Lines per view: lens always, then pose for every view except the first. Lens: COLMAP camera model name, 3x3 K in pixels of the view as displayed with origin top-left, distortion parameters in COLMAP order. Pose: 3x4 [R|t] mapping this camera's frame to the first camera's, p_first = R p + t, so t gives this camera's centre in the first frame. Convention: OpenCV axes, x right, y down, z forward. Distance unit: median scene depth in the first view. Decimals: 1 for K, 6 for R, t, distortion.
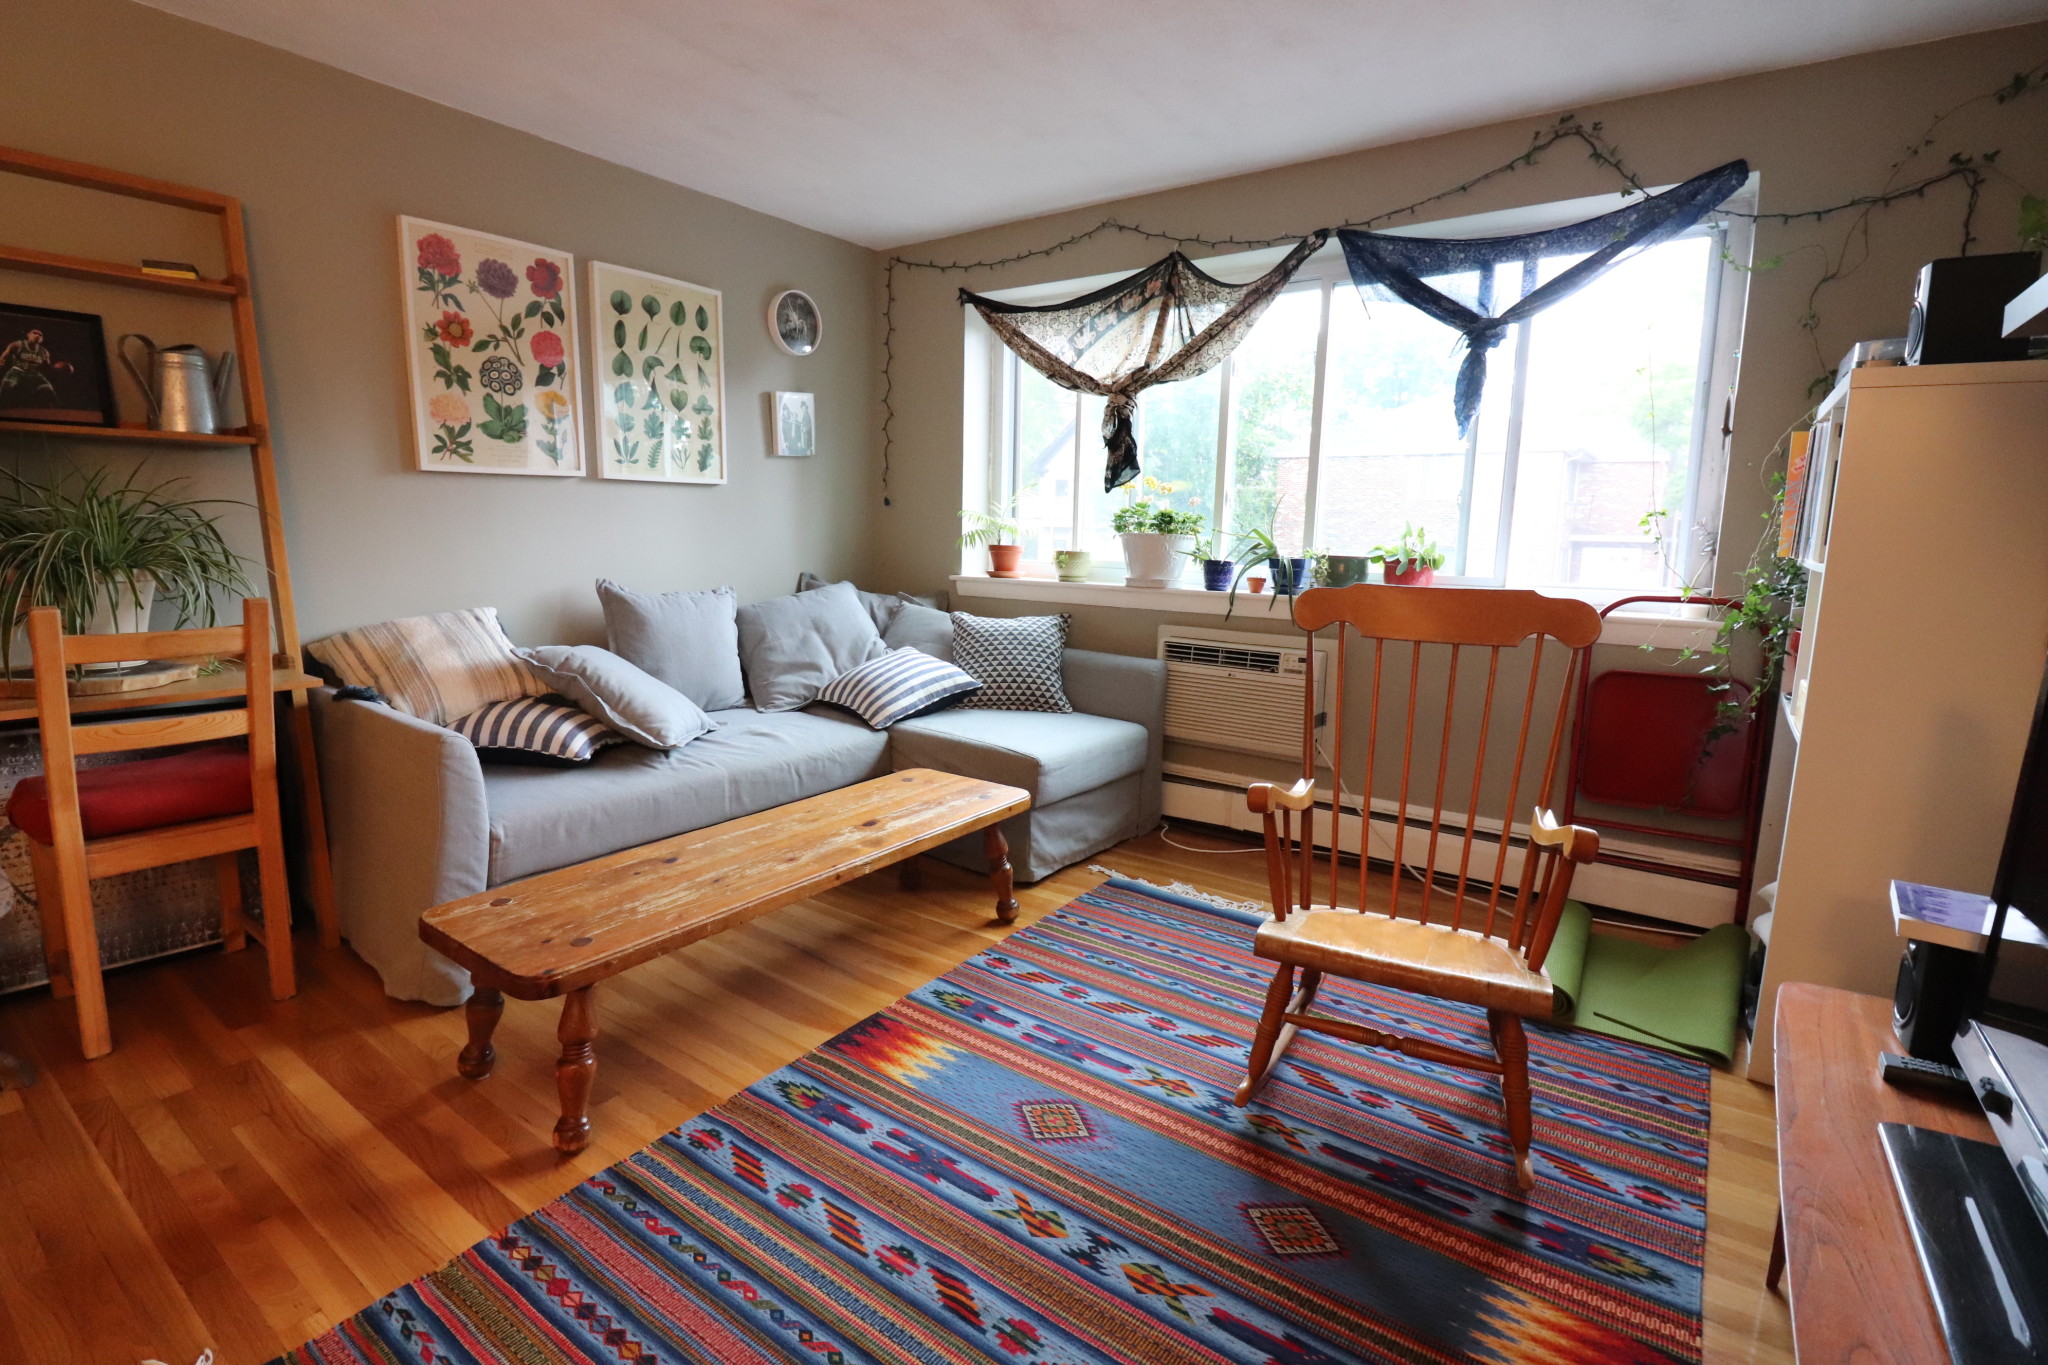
lens RADIAL K [[942.7, 0, 1025.8], [0, 942.7, 677.1], [0, 0, 1]] dist [-0.011918, -0.000730]
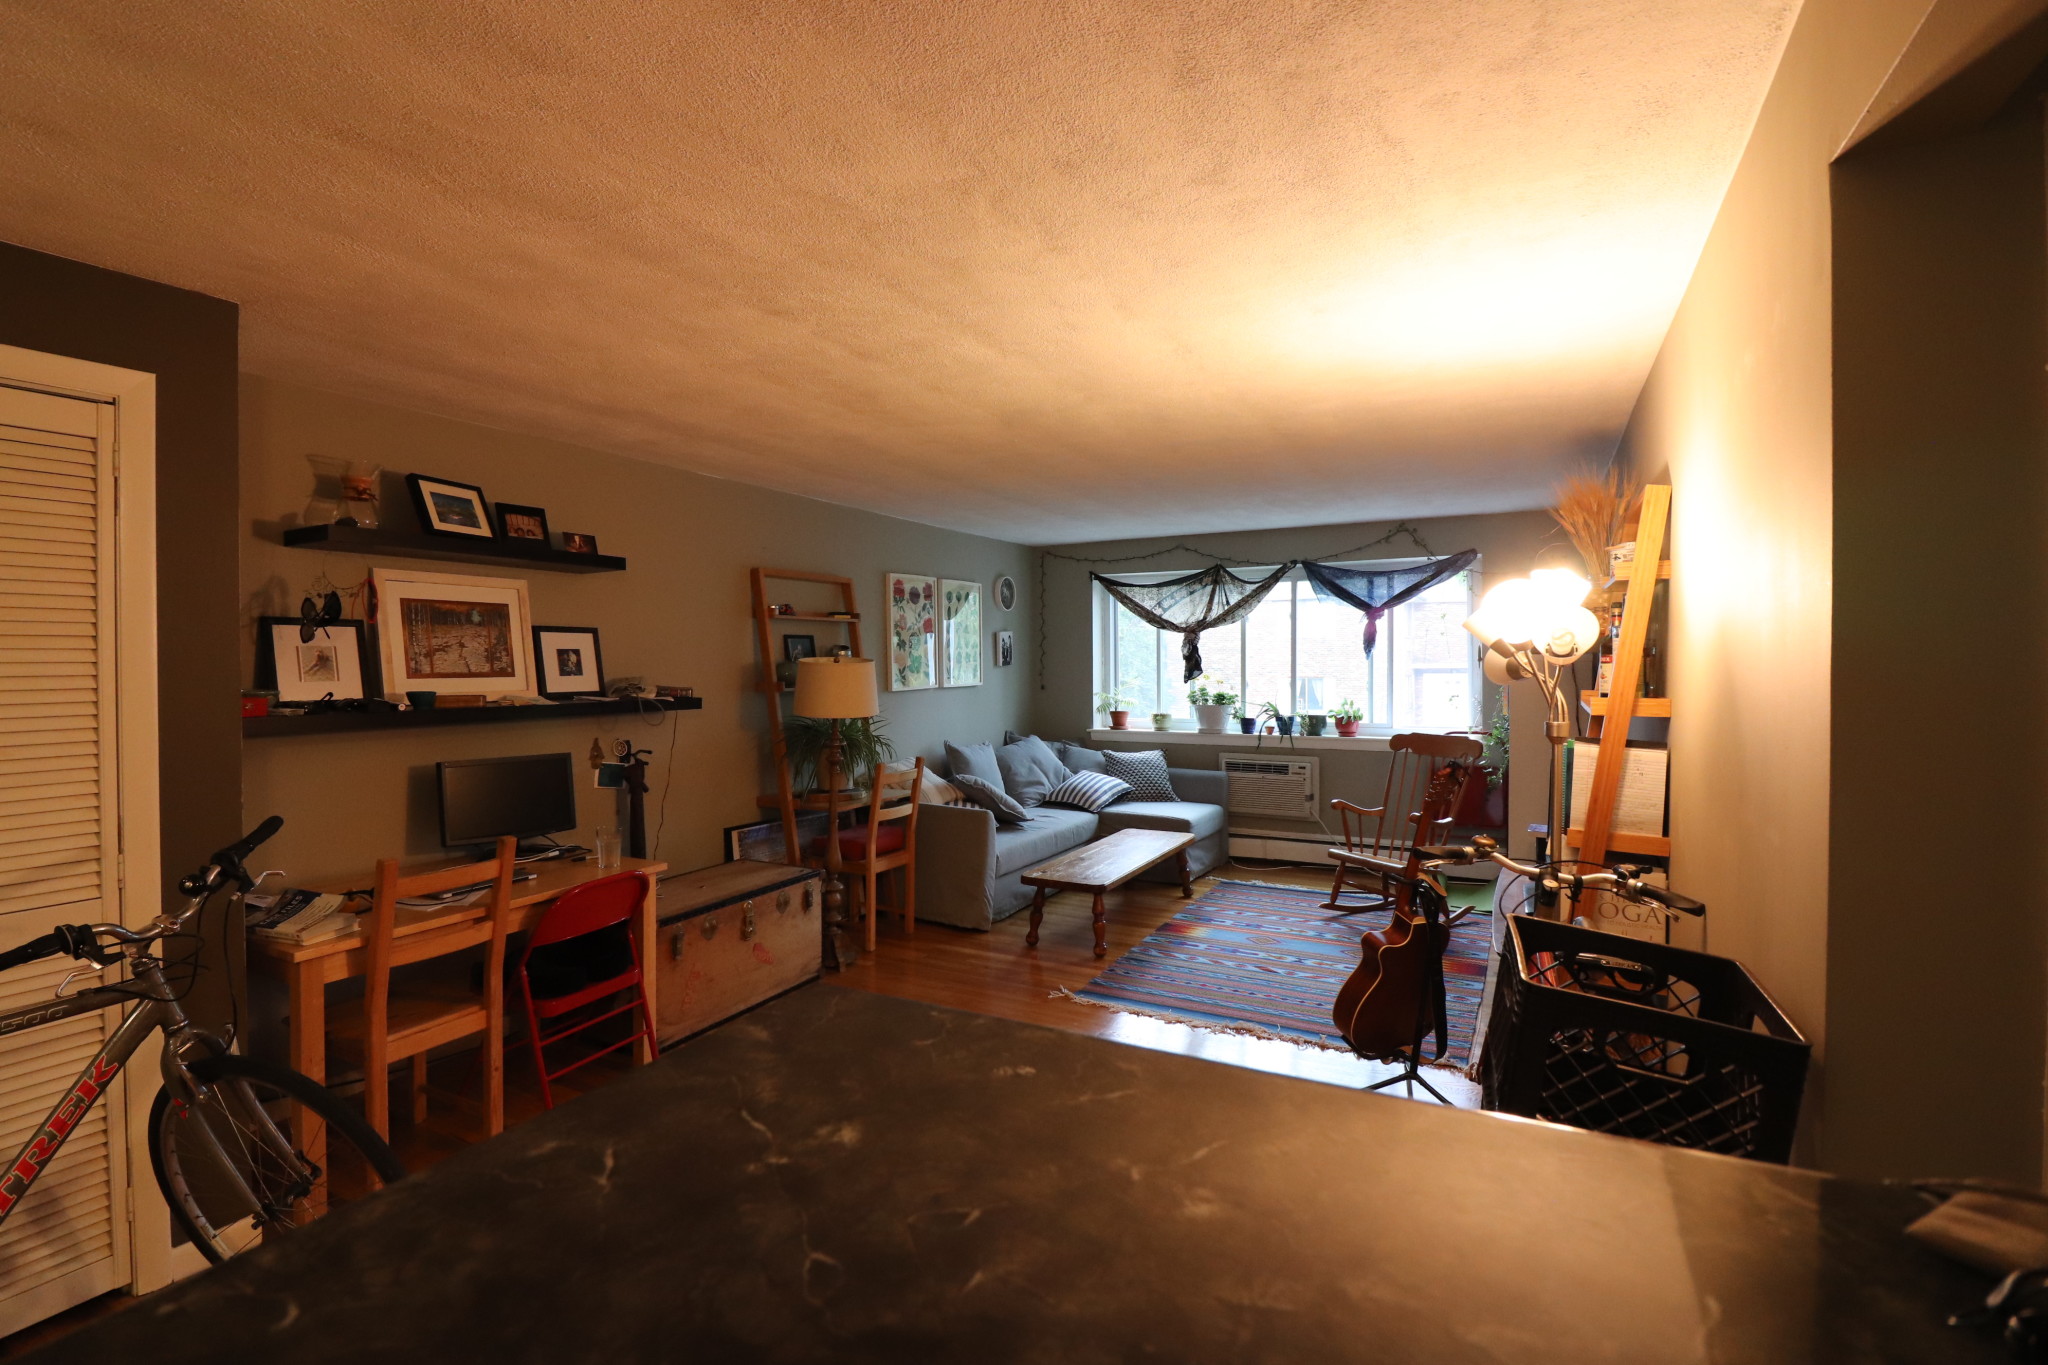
lens RADIAL K [[942.7, 0, 1026.1], [0, 942.7, 681.5], [0, 0, 1]] dist [-0.011918, -0.000730]
pose [[0.990827, -0.029552, 0.131862, -0.506786], [0.046521, 0.990744, -0.127524, 0.026862], [-0.126873, 0.132489, 0.983031, -0.859160]]
